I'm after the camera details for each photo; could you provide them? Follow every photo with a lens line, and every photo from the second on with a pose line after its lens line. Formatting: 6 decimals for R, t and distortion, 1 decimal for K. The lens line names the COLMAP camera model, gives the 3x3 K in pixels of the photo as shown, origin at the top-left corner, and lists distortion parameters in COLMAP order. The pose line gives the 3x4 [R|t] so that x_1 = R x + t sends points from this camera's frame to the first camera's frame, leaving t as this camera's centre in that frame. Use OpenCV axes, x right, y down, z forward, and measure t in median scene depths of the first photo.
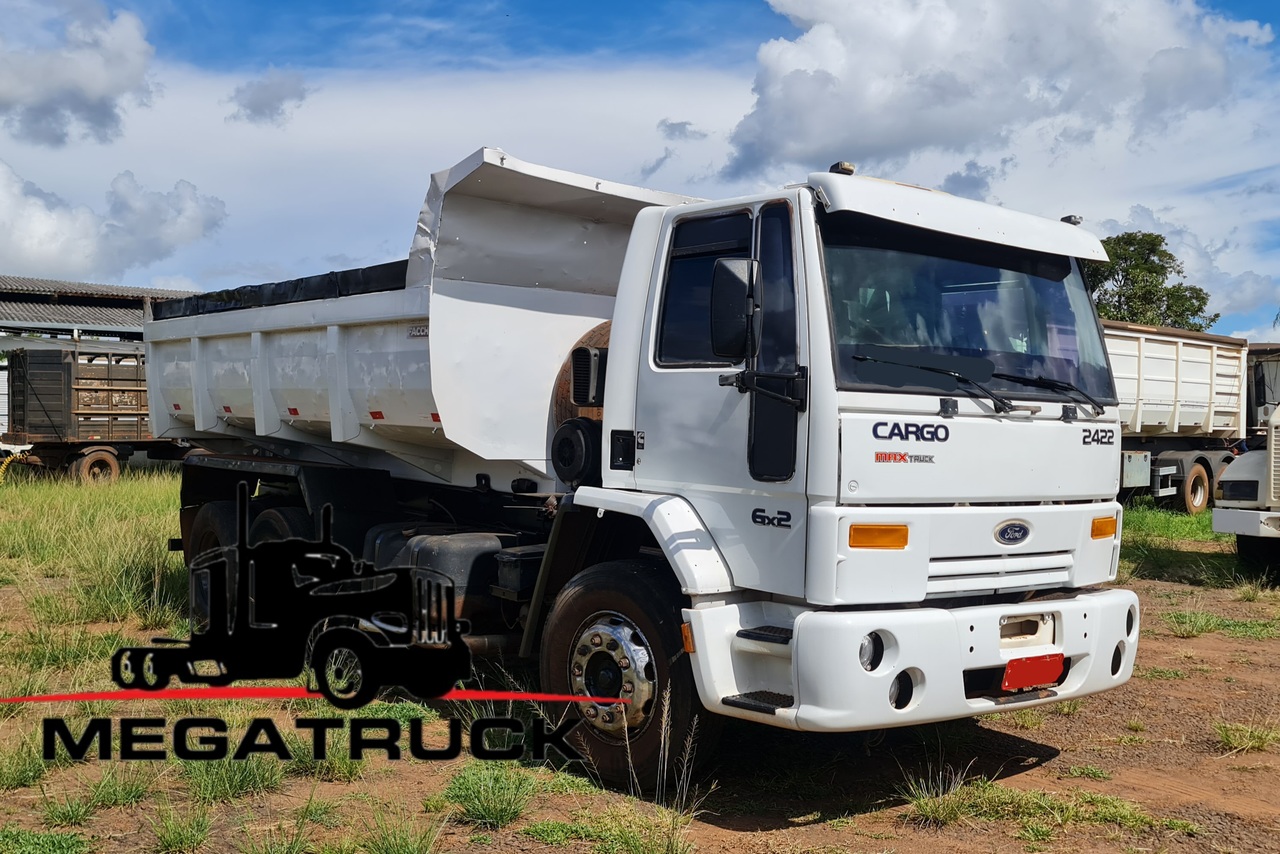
lens RADIAL K [[1336.3, 0, 646.7], [0, 1336.3, 459.8], [0, 0, 1]] dist [0.032470, -0.018193]
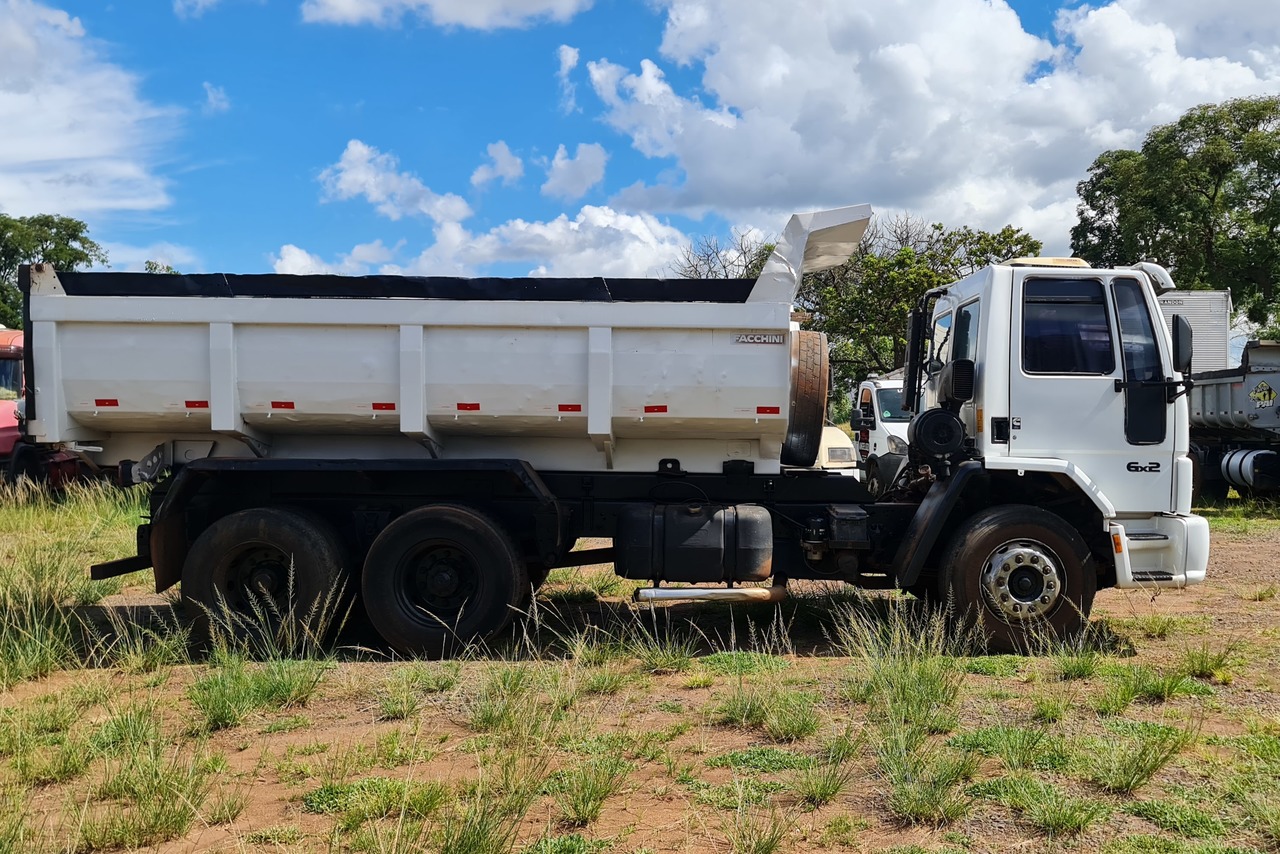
lens RADIAL K [[1336.3, 0, 646.7], [0, 1336.3, 459.8], [0, 0, 1]] dist [0.032470, -0.018193]
pose [[0.643968, -0.040951, 0.763955, -1.473505], [0.032171, 0.999133, 0.026440, -0.027597], [-0.764376, 0.007550, 0.644727, 0.372373]]
